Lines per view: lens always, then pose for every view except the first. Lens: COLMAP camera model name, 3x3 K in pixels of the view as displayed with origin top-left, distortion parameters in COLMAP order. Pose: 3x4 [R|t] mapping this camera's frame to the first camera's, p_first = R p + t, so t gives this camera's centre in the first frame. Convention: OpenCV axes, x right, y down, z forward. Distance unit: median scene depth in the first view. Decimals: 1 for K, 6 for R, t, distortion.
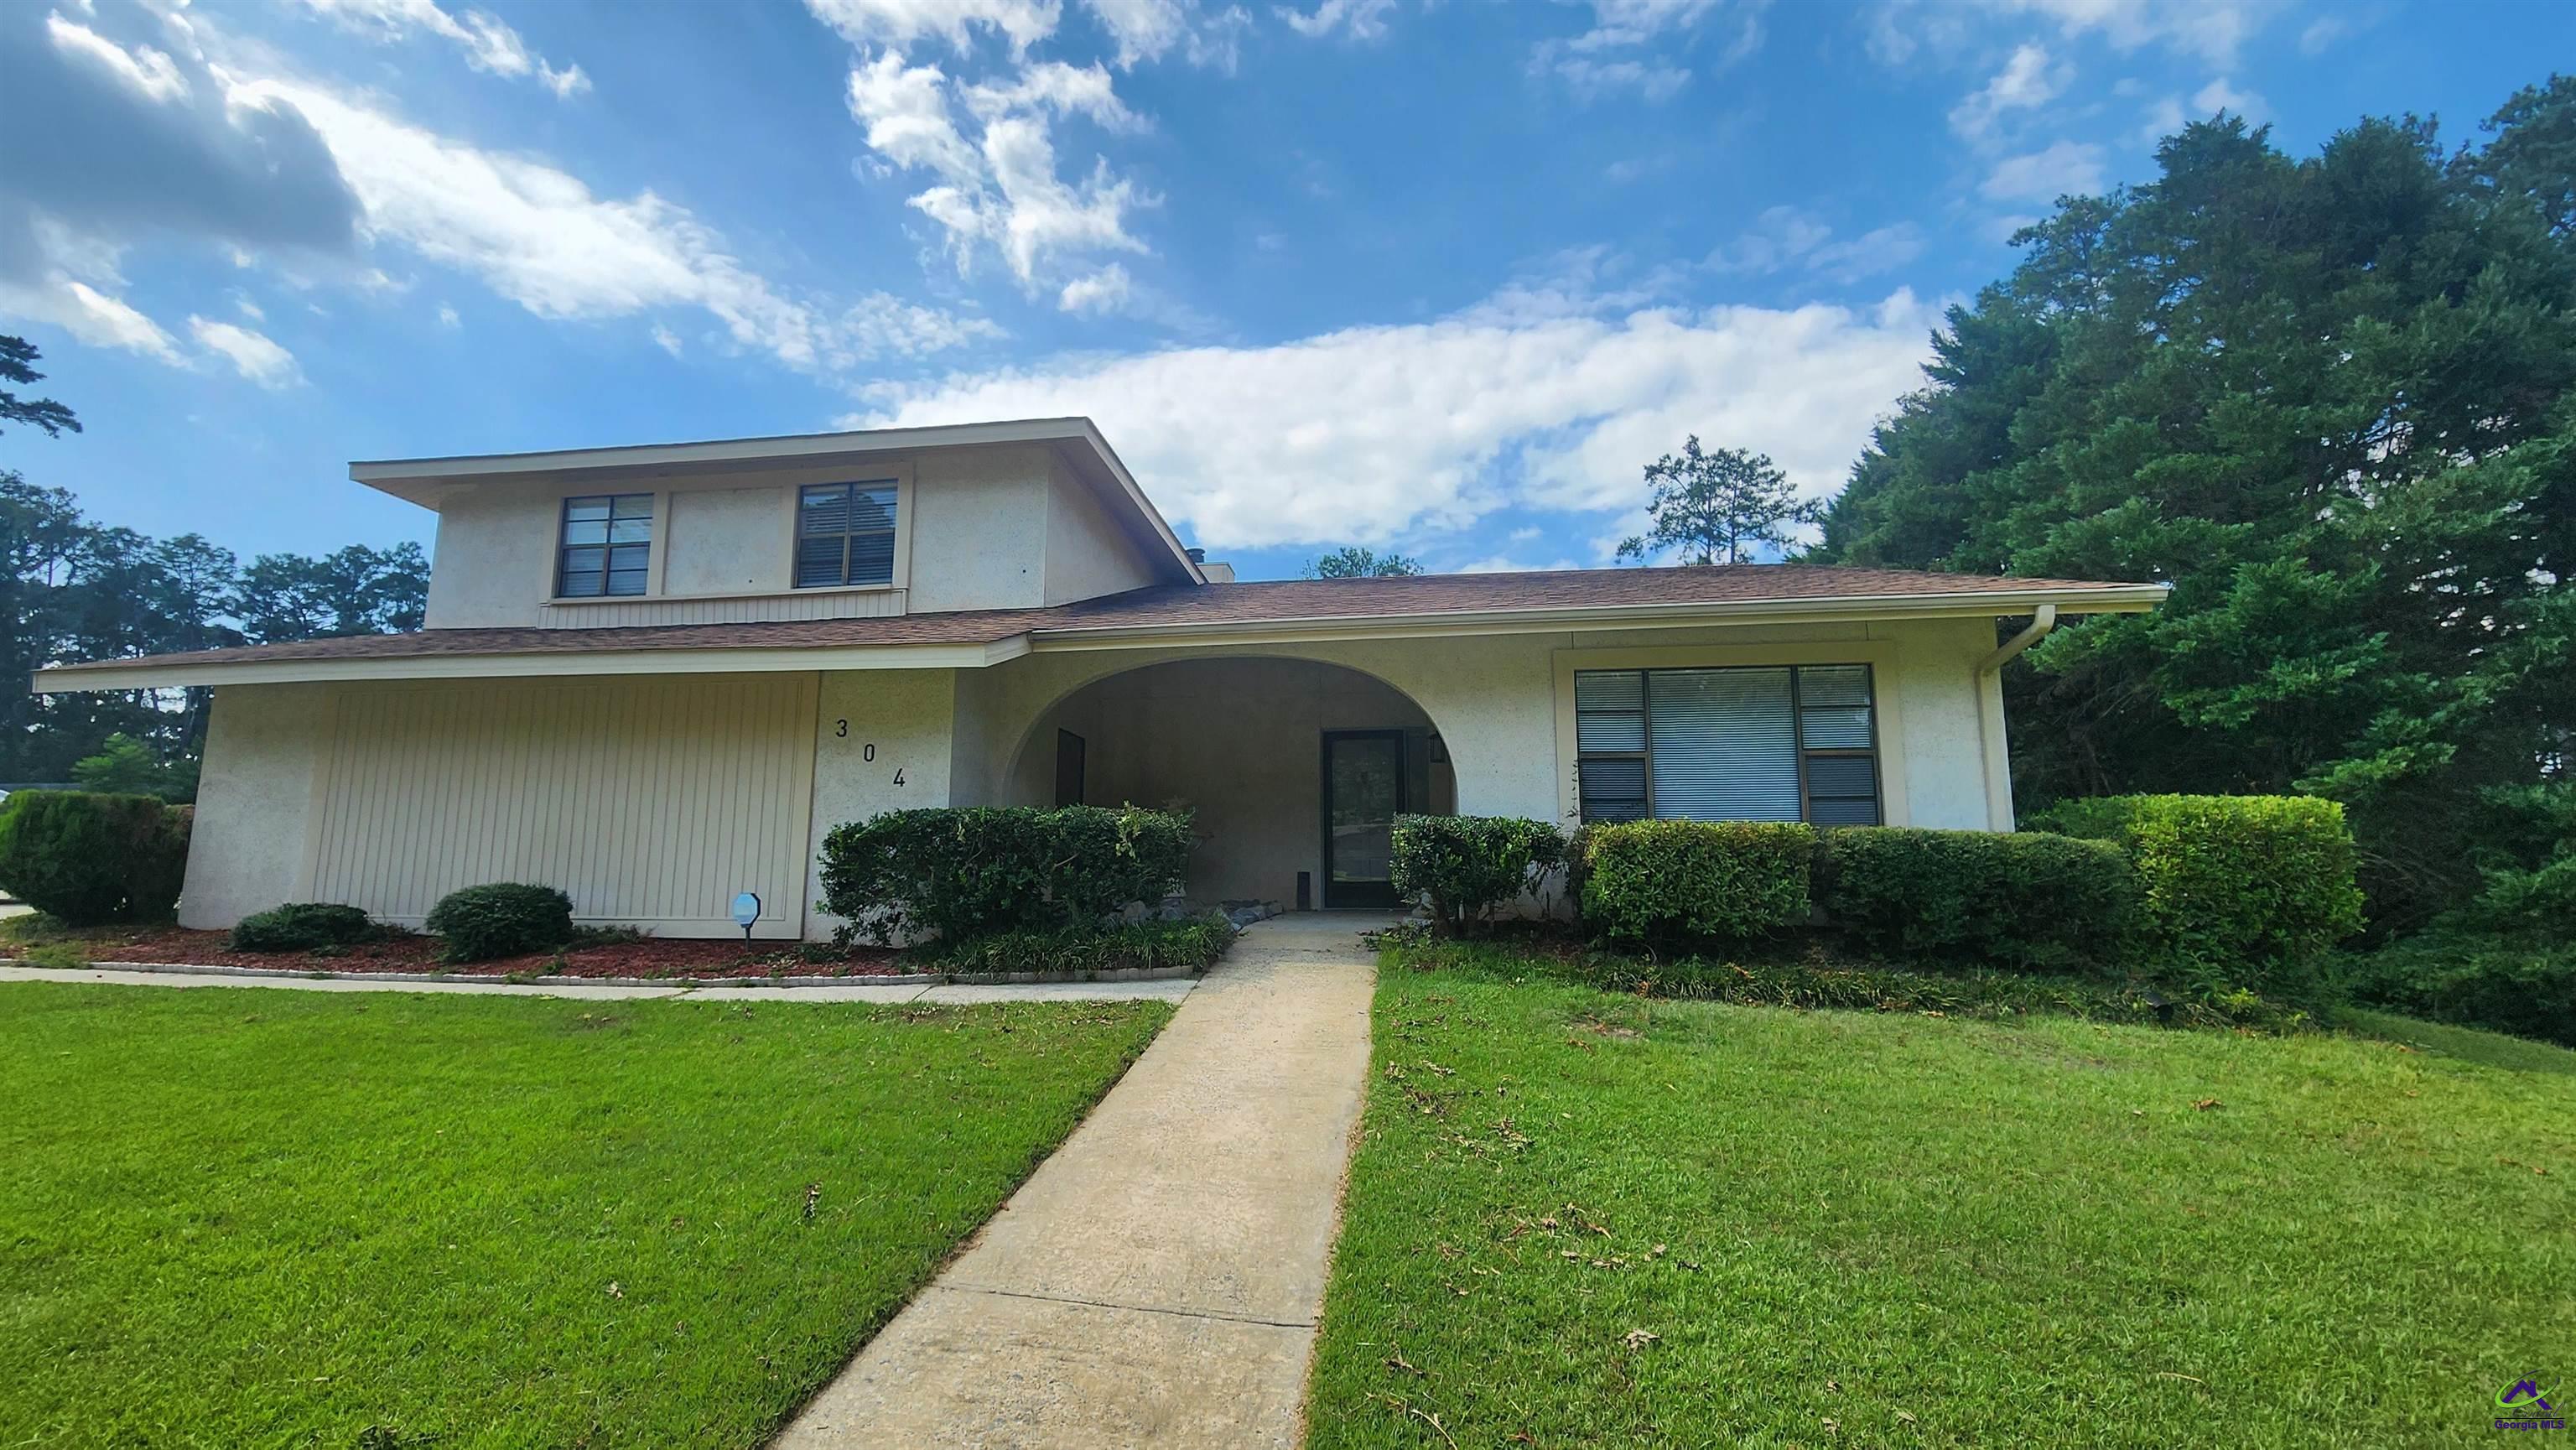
lens RADIAL K [[975.1, 0, 1289.0], [0, 975.1, 722.6], [0, 0, 1]] dist [-0.000376, -0.000077]
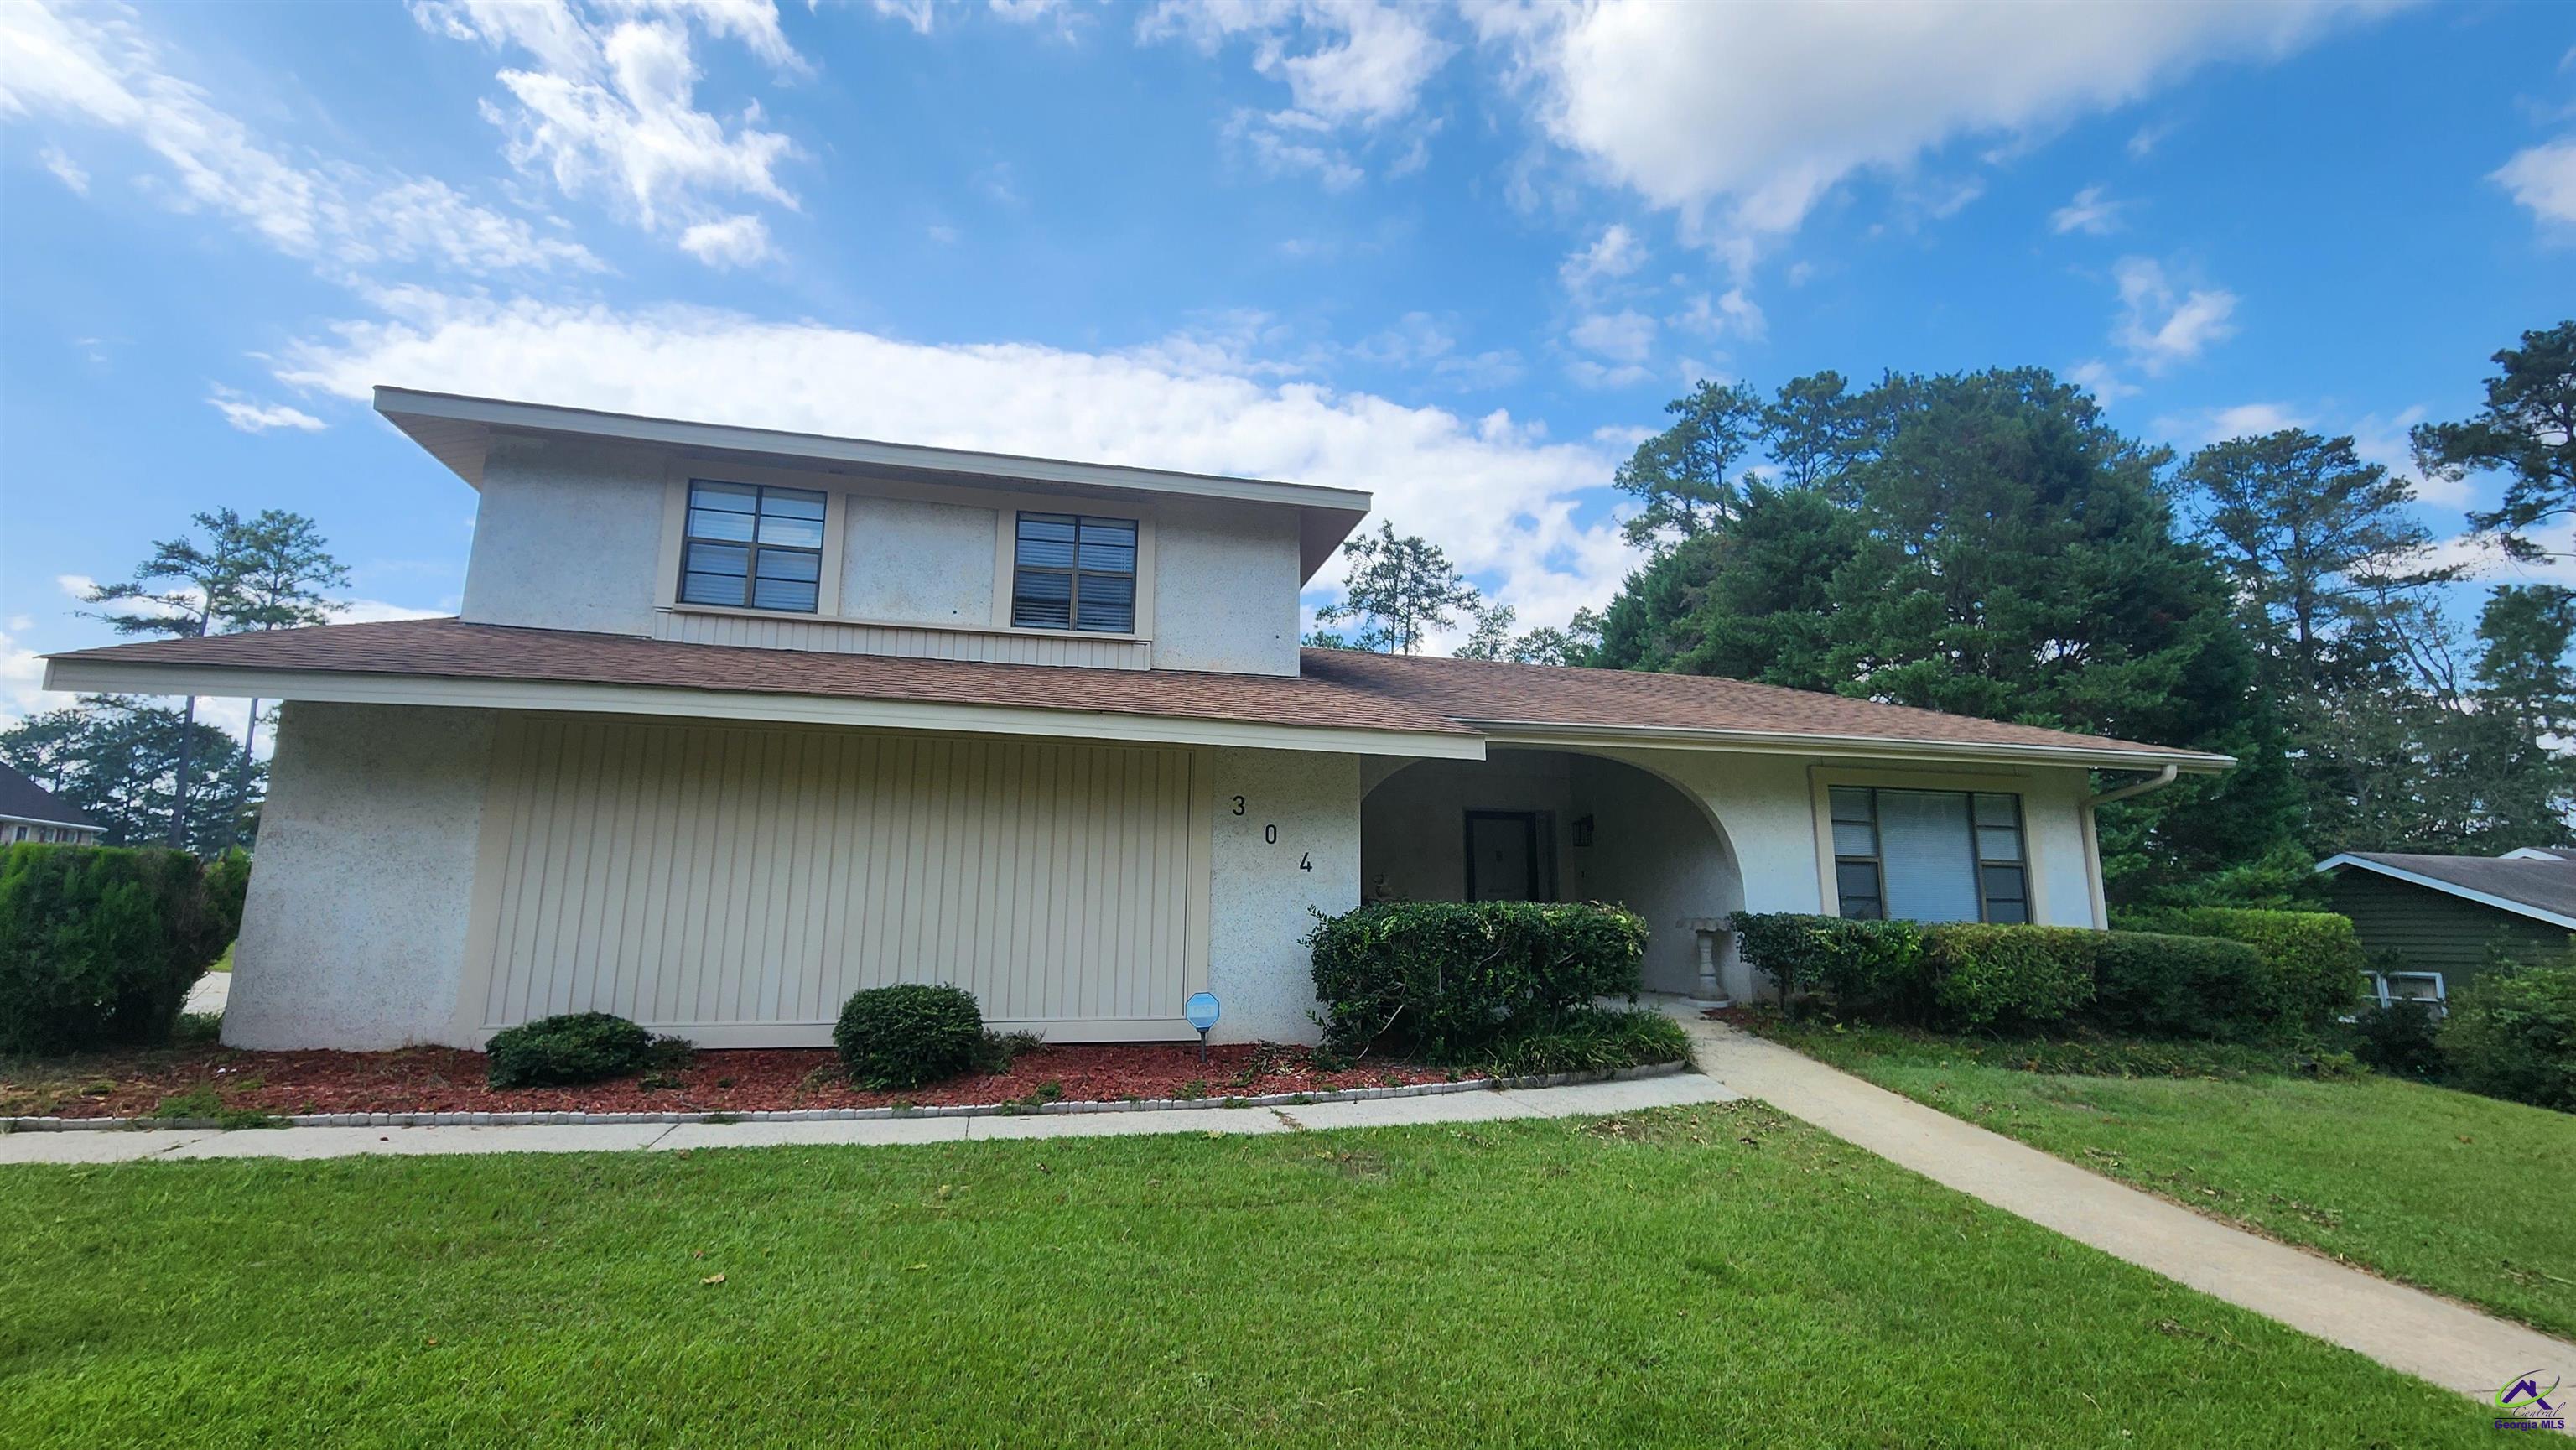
lens RADIAL K [[999.5, 0, 1286.9], [0, 999.5, 755.0], [0, 0, 1]] dist [0.000135, -0.000691]
pose [[0.937643, 0.065846, 0.341307, -0.556127], [-0.061721, 0.997830, -0.022942, -0.017570], [-0.342077, 0.000446, 0.939672, 0.077371]]
